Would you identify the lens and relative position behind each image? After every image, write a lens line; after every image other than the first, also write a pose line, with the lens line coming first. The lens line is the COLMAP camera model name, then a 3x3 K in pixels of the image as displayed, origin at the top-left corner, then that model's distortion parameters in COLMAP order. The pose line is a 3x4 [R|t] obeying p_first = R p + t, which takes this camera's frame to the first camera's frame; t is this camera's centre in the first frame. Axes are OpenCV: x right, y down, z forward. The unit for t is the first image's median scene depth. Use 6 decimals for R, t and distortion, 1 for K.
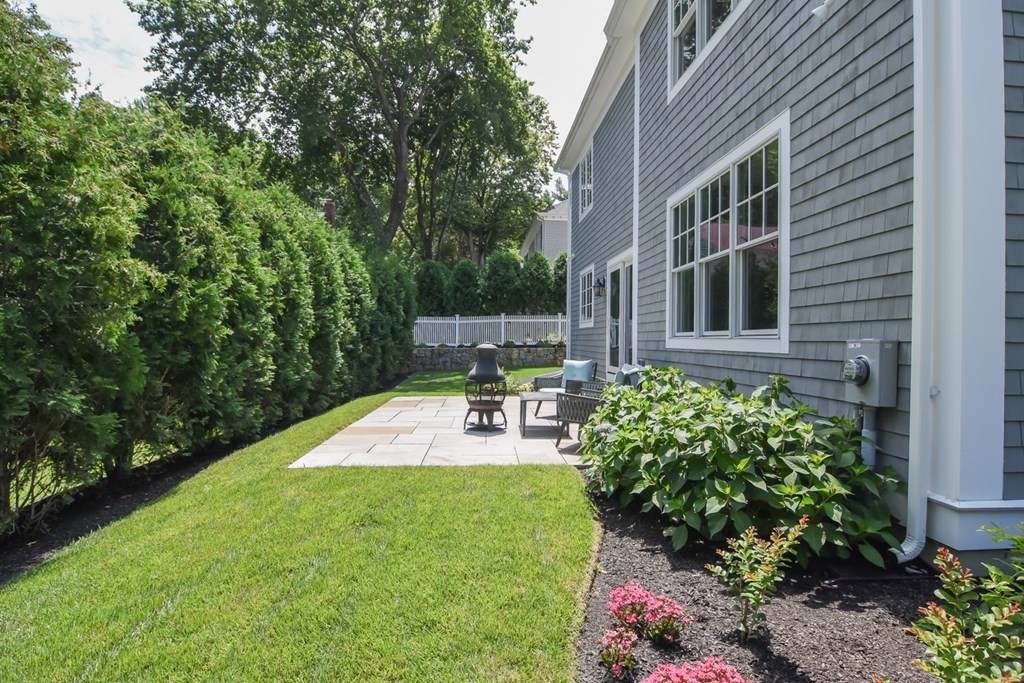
lens RADIAL K [[549.4, 0, 510.0], [0, 549.4, 339.2], [0, 0, 1]] dist [-0.021329, -0.001122]
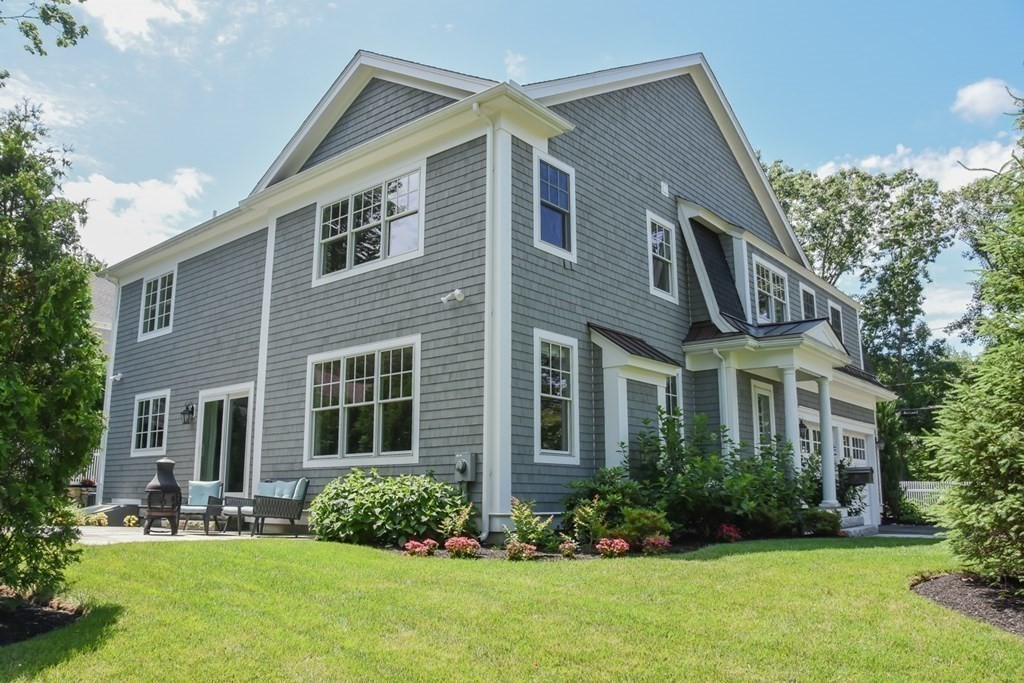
lens RADIAL K [[786.1, 0, 512.0], [0, 786.1, 341.5], [0, 0, 1]] dist [-0.114360, 0.003438]
pose [[0.678090, 0.141569, 0.721216, -1.252051], [0.004226, 0.980507, -0.196439, 0.144261], [-0.734967, 0.136251, 0.664273, -1.060960]]
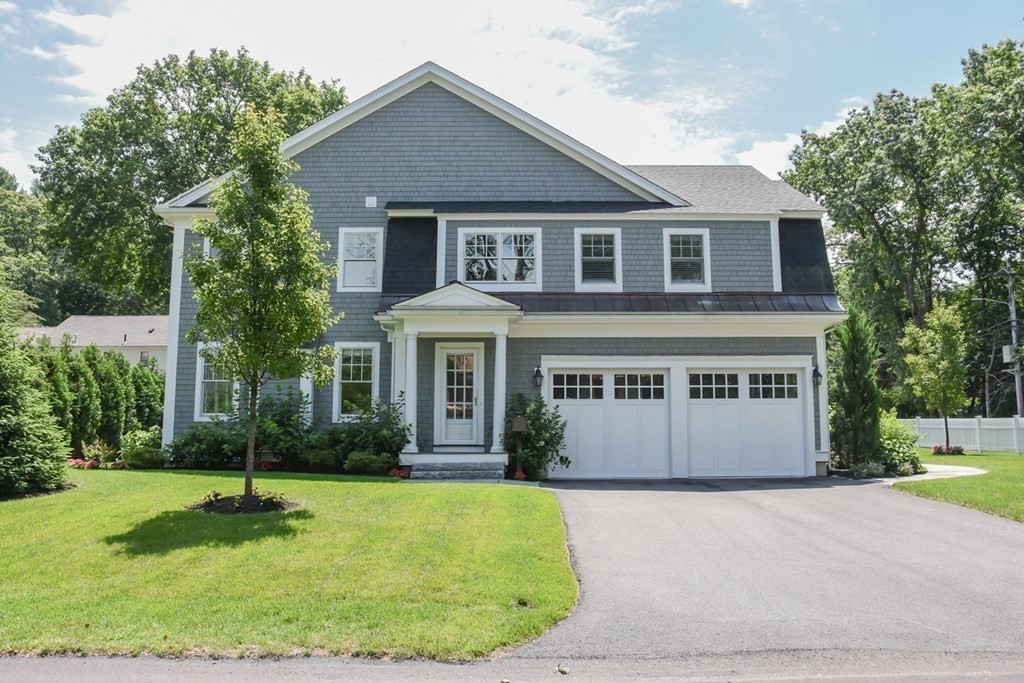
lens RADIAL K [[805.3, 0, 512.0], [0, 805.3, 341.5], [0, 0, 1]] dist [-0.084192, 0.000270]
pose [[0.998441, -0.015911, -0.053505, 2.735201], [0.008235, 0.990015, -0.140723, 0.227405], [0.055210, 0.140063, 0.988602, -3.735155]]
